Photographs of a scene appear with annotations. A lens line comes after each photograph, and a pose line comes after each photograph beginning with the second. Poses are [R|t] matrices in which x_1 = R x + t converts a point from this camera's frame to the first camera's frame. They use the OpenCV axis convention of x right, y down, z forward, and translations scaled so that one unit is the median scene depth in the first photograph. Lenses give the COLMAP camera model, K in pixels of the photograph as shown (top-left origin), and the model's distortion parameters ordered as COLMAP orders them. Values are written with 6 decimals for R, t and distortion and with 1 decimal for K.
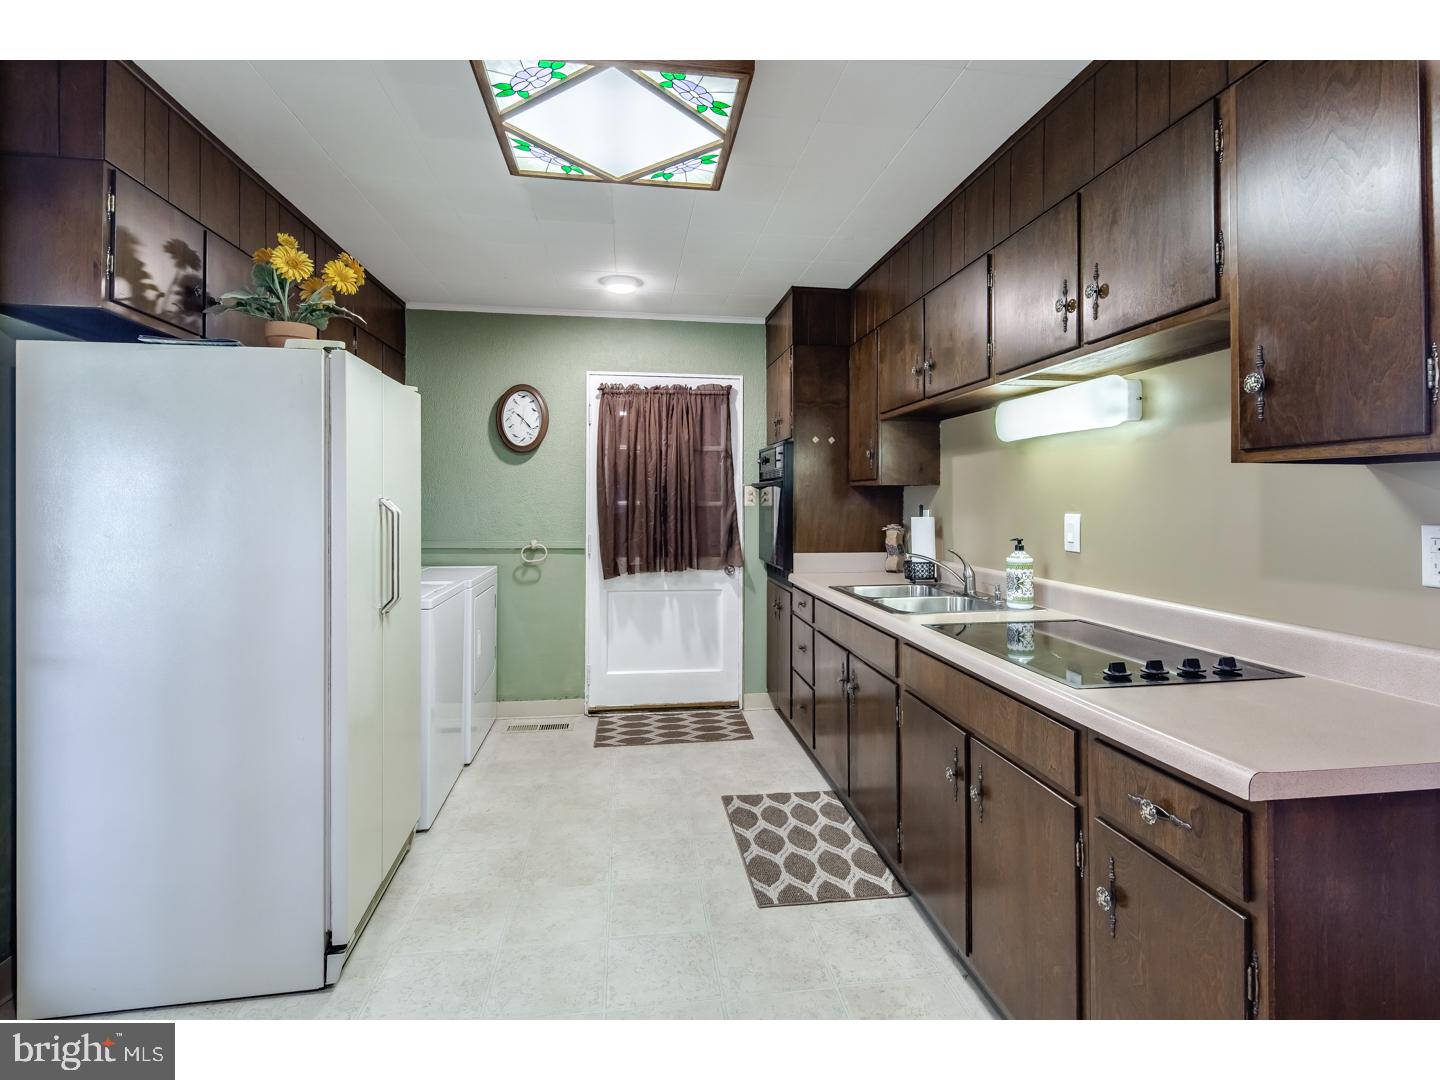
lens RADIAL K [[757.1, 0, 728.9], [0, 757.1, 494.6], [0, 0, 1]] dist [0.000045, -0.001754]
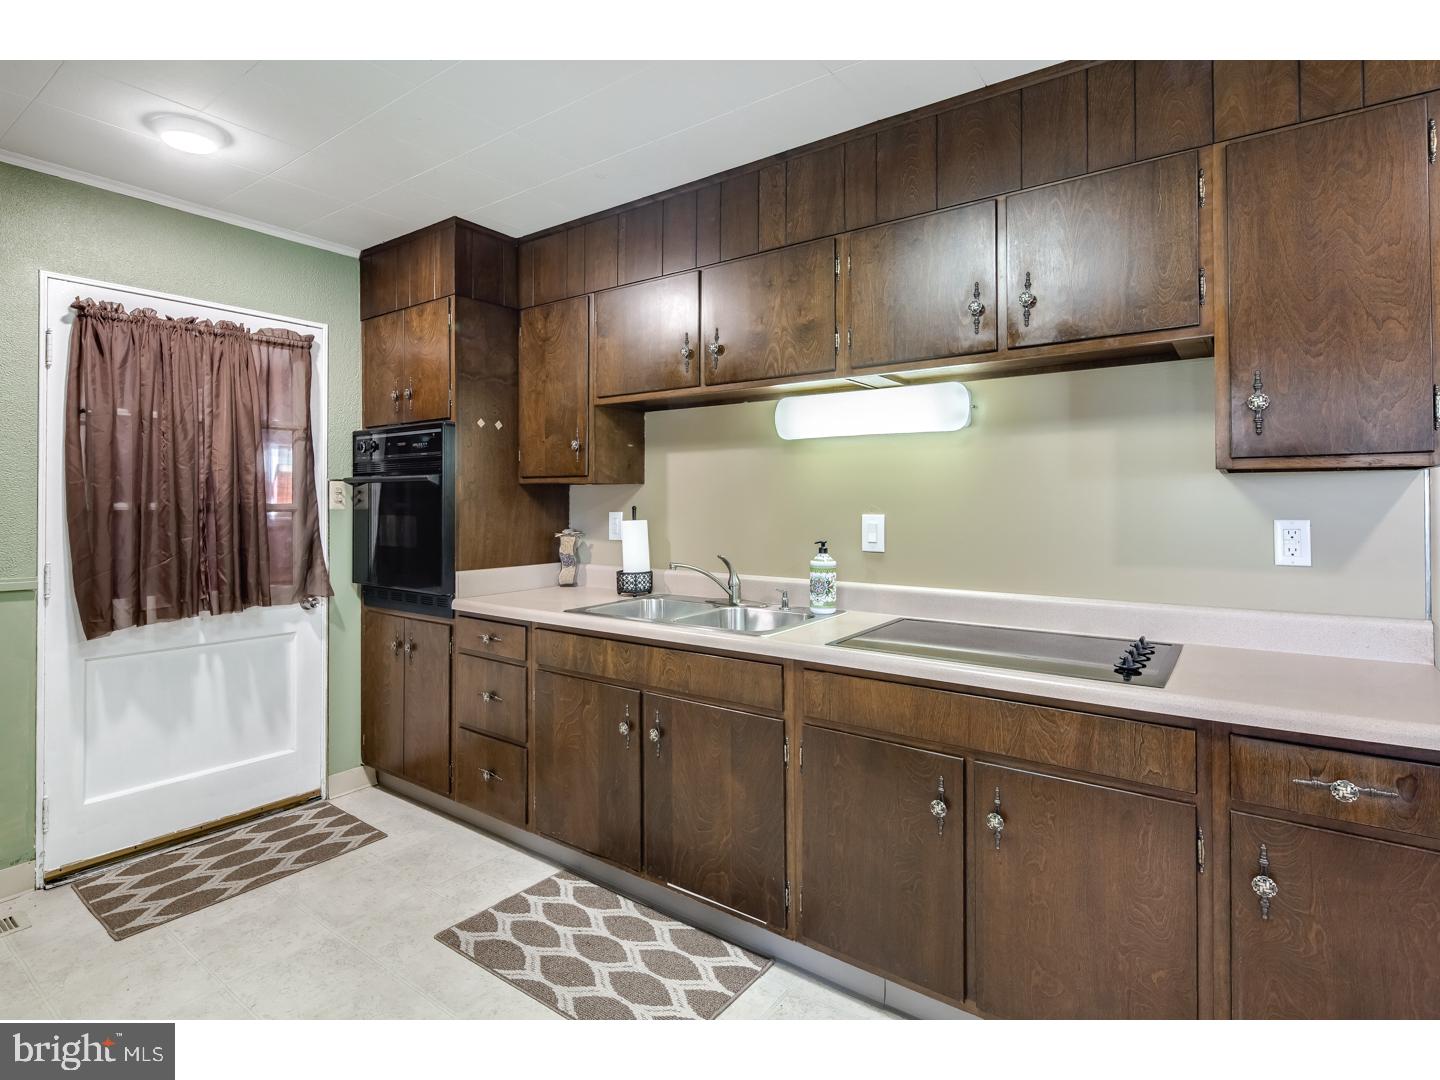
lens RADIAL K [[757.1, 0, 728.9], [0, 757.1, 494.6], [0, 0, 1]] dist [0.000045, -0.001754]
pose [[0.694597, 0.004831, 0.719383, -0.259882], [-0.004408, 0.999987, -0.002459, 0.001340], [-0.719385, -0.001463, 0.694610, 0.275897]]
